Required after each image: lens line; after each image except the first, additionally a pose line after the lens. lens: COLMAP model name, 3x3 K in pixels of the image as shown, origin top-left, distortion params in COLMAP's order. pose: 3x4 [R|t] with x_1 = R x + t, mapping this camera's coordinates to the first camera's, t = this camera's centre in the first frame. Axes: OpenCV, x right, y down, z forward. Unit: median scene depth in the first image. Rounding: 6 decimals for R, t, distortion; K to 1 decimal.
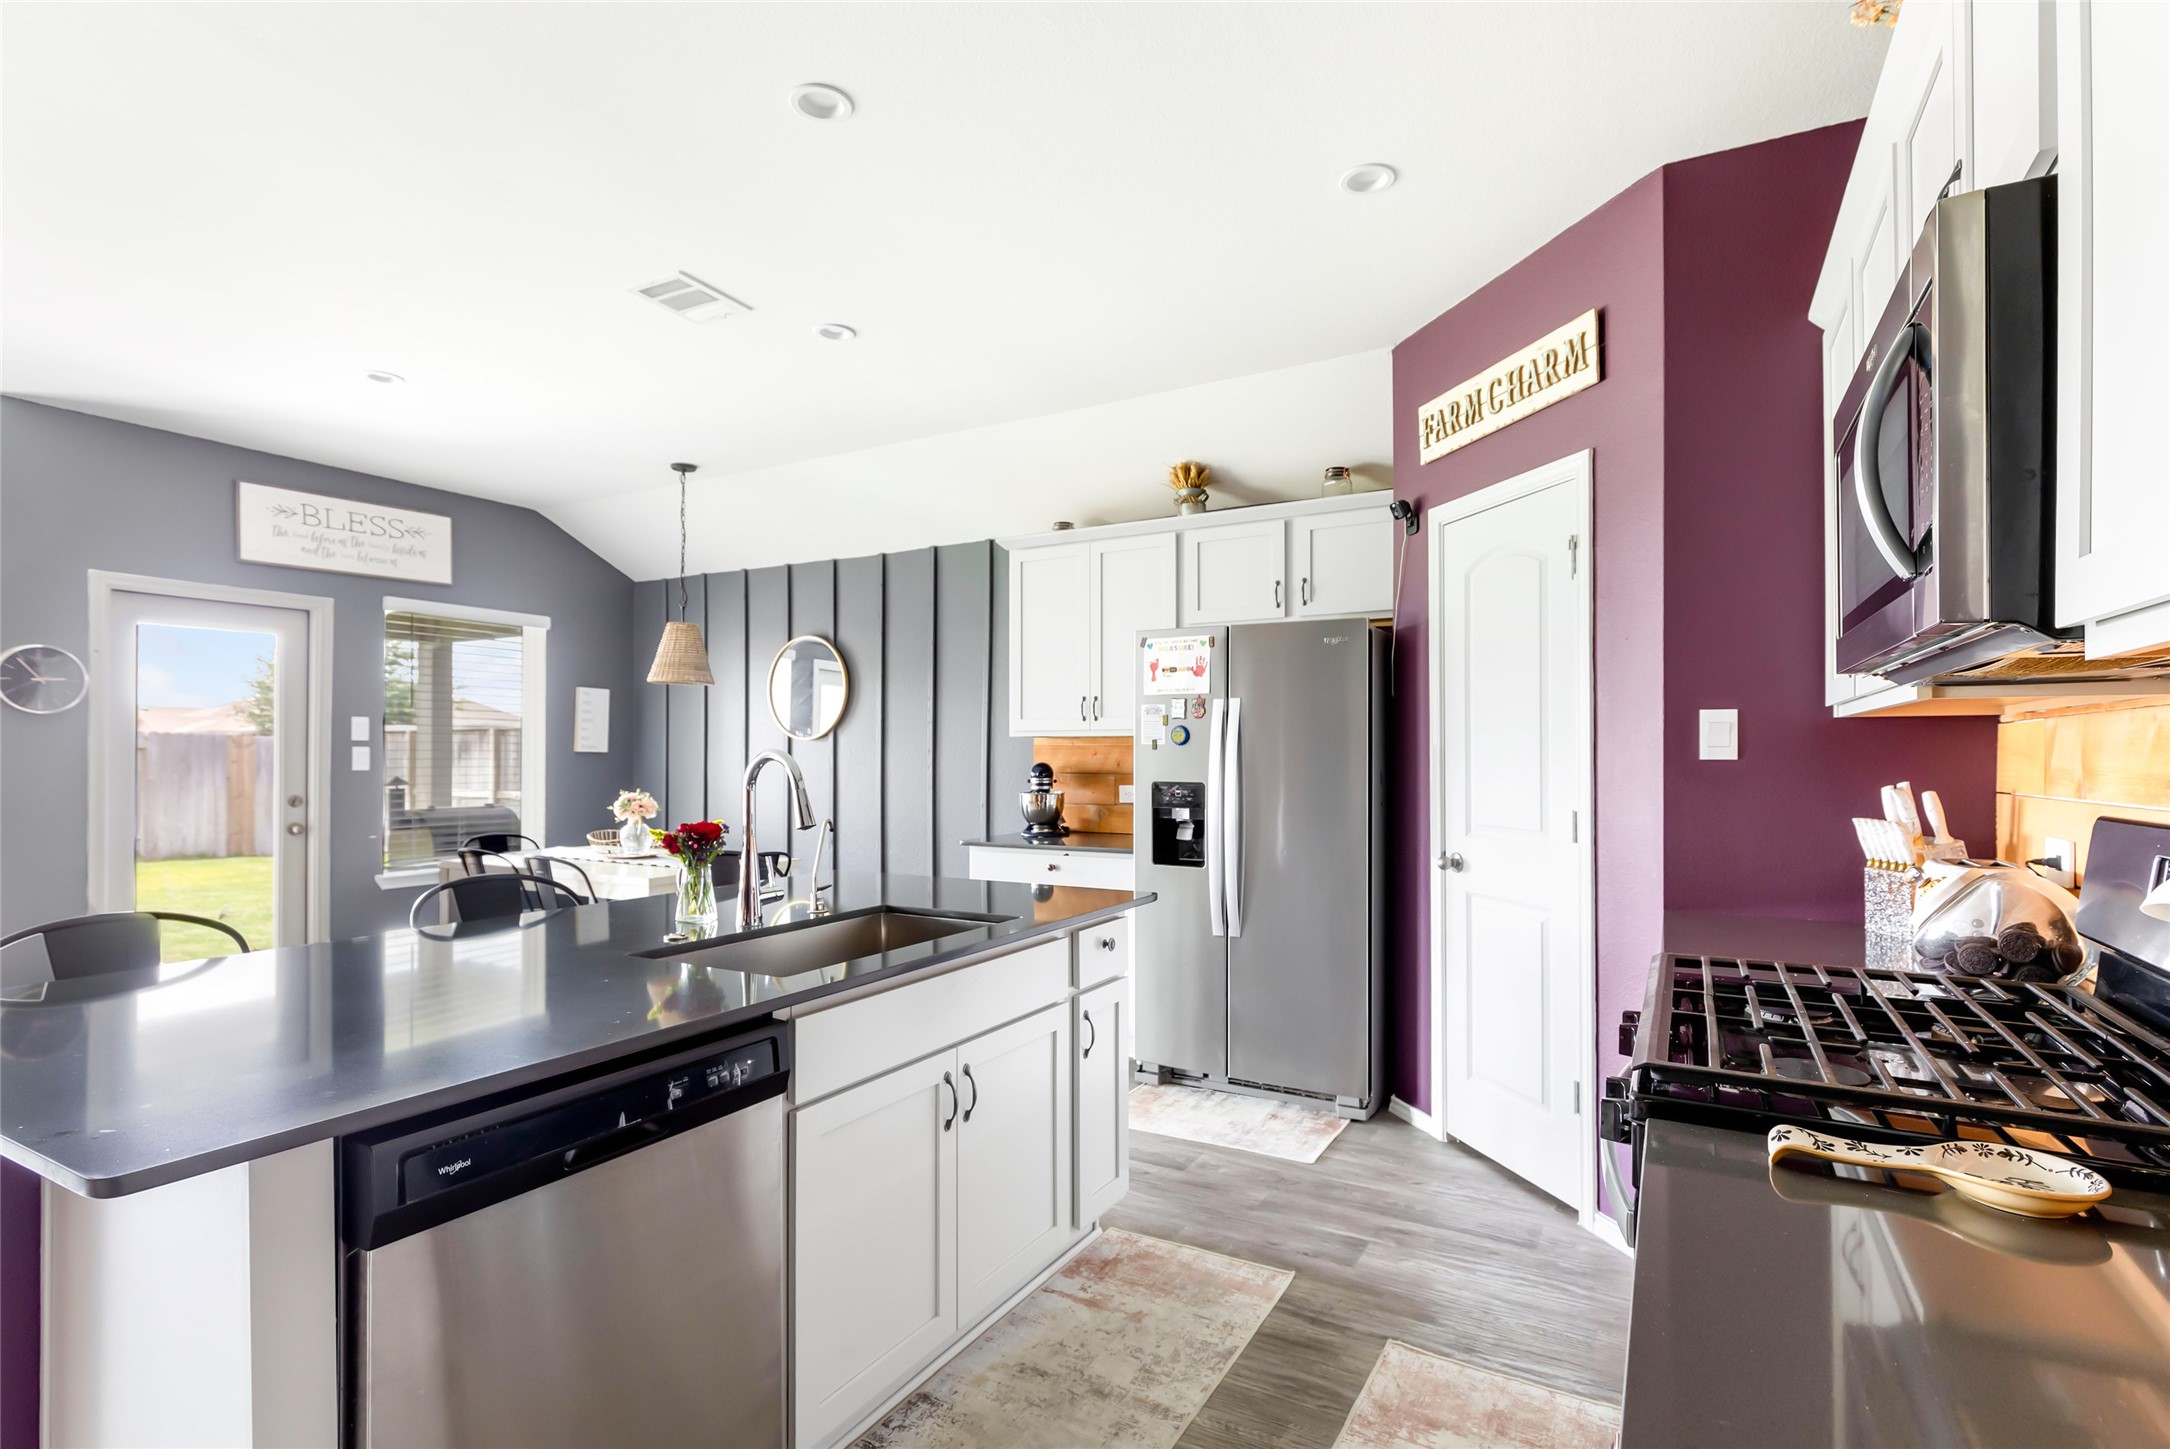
lens RADIAL K [[1011.6, 0, 1090.2], [0, 1011.6, 742.5], [0, 0, 1]] dist [0.007693, -0.003451]
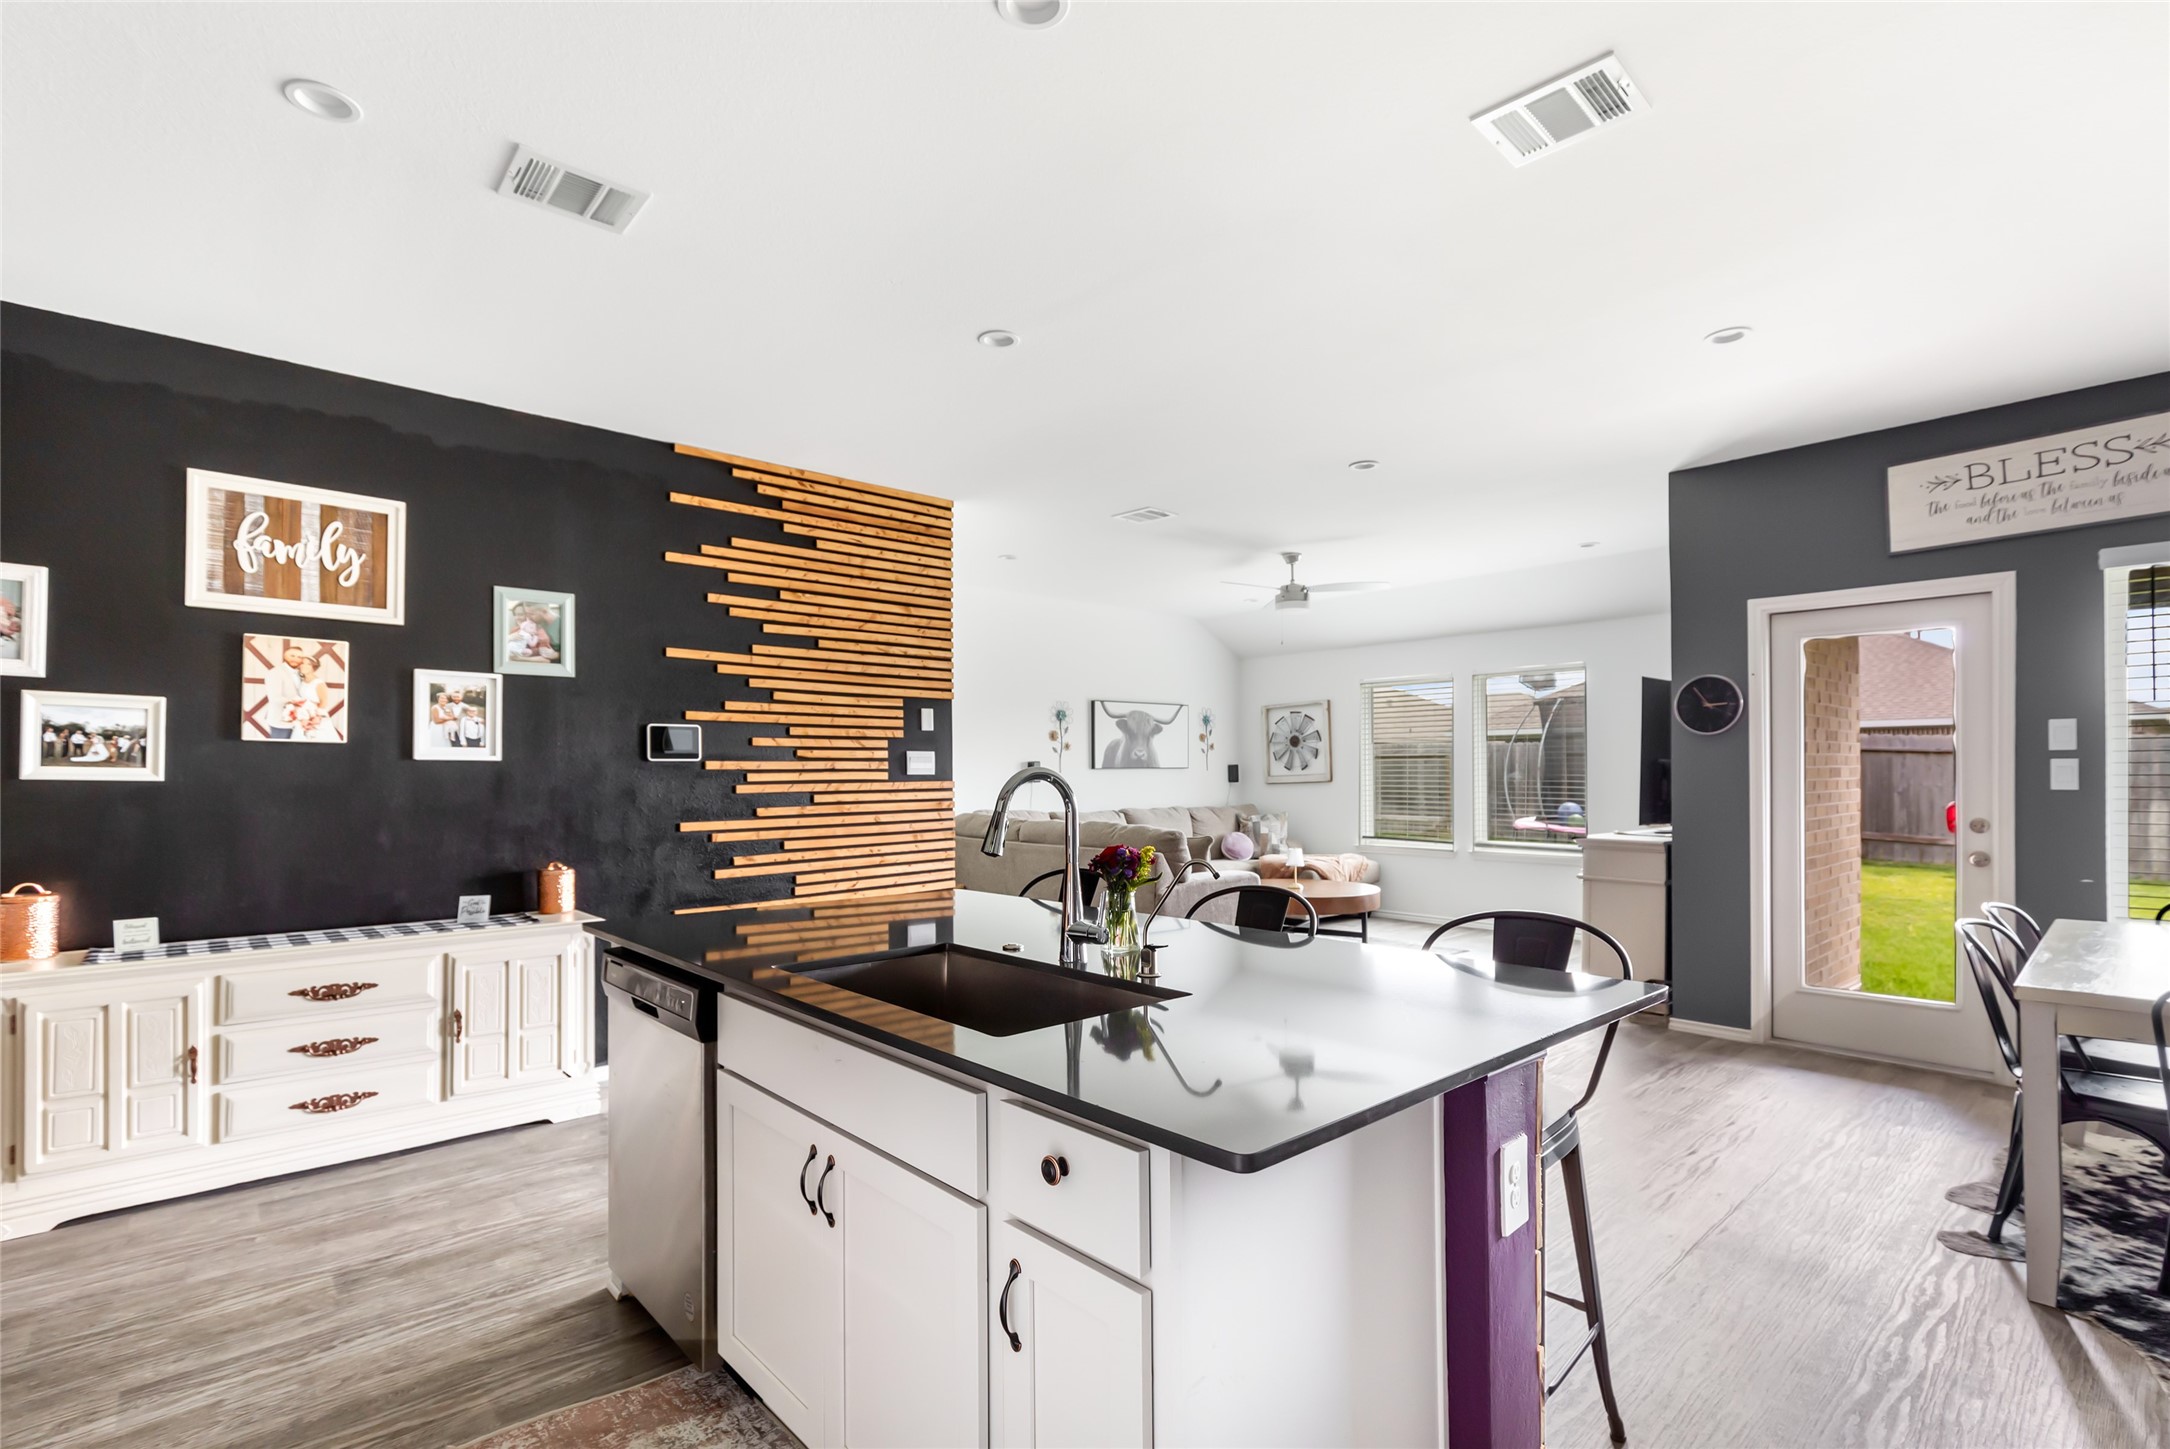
lens RADIAL K [[1011.6, 0, 1079.4], [0, 1011.6, 764.9], [0, 0, 1]] dist [0.007693, -0.003451]
pose [[-0.321916, -0.007744, -0.946737, 0.254371], [0.015877, 0.999782, -0.013577, 0.008763], [0.946635, -0.019402, -0.321723, 0.617618]]
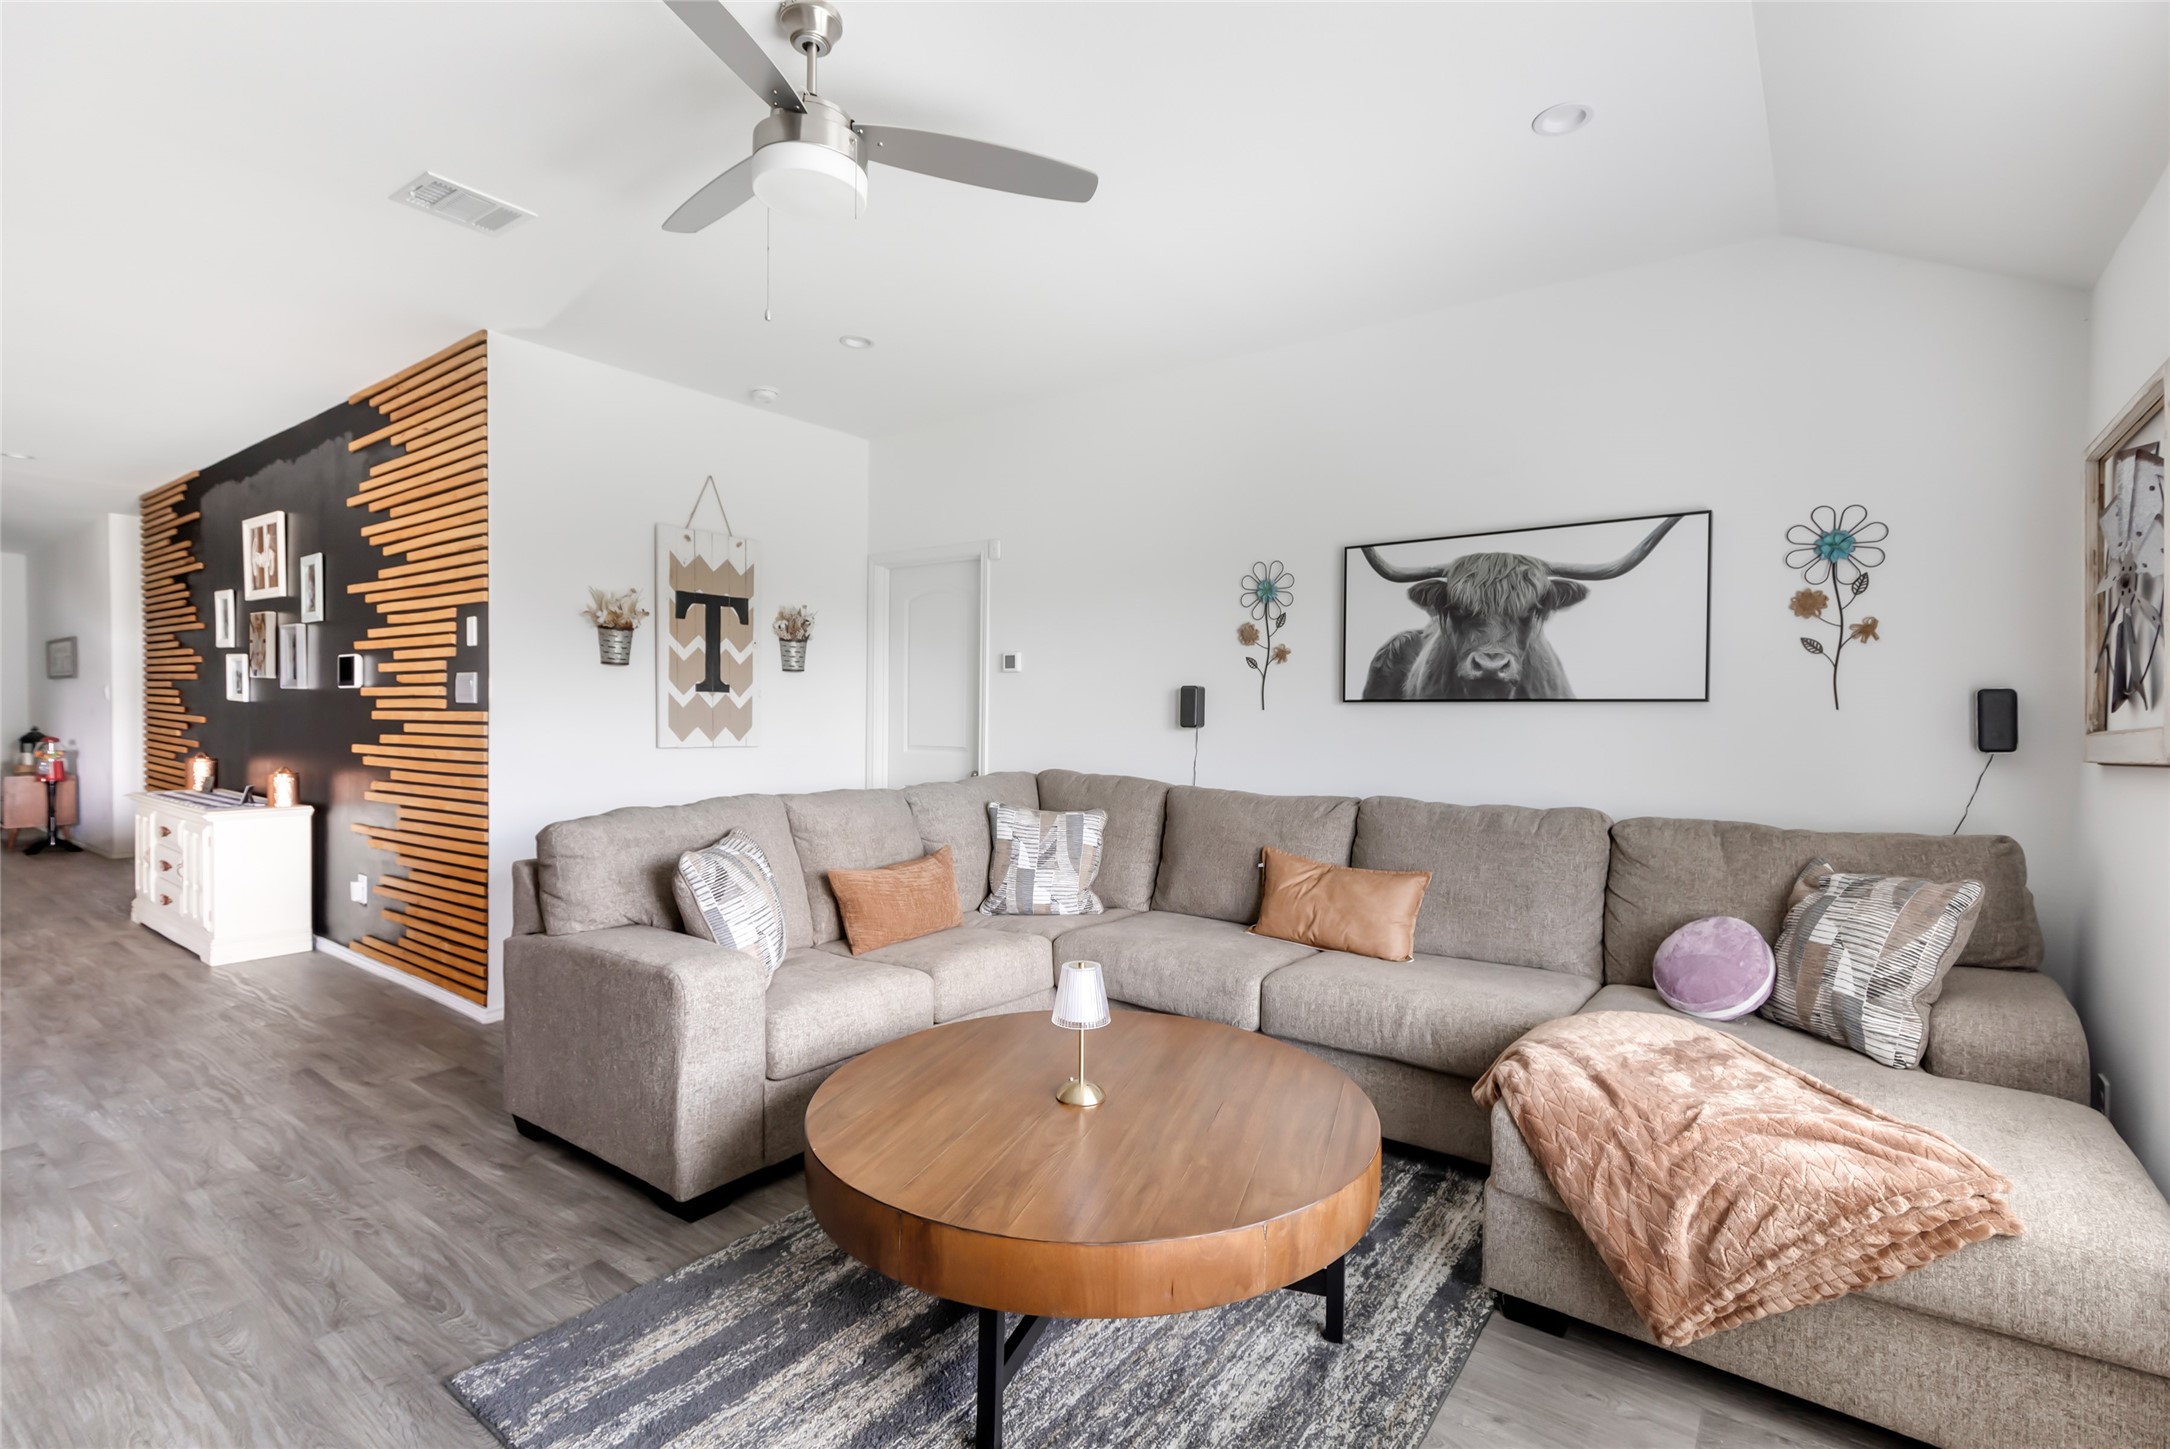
lens RADIAL K [[1011.6, 0, 1087.6], [0, 1011.6, 734.0], [0, 0, 1]] dist [0.007693, -0.003451]
pose [[-0.992218, -0.014481, 0.123665, -1.396676], [-0.013028, 0.999836, 0.012551, 0.010296], [-0.123826, 0.010842, -0.992245, 0.895030]]
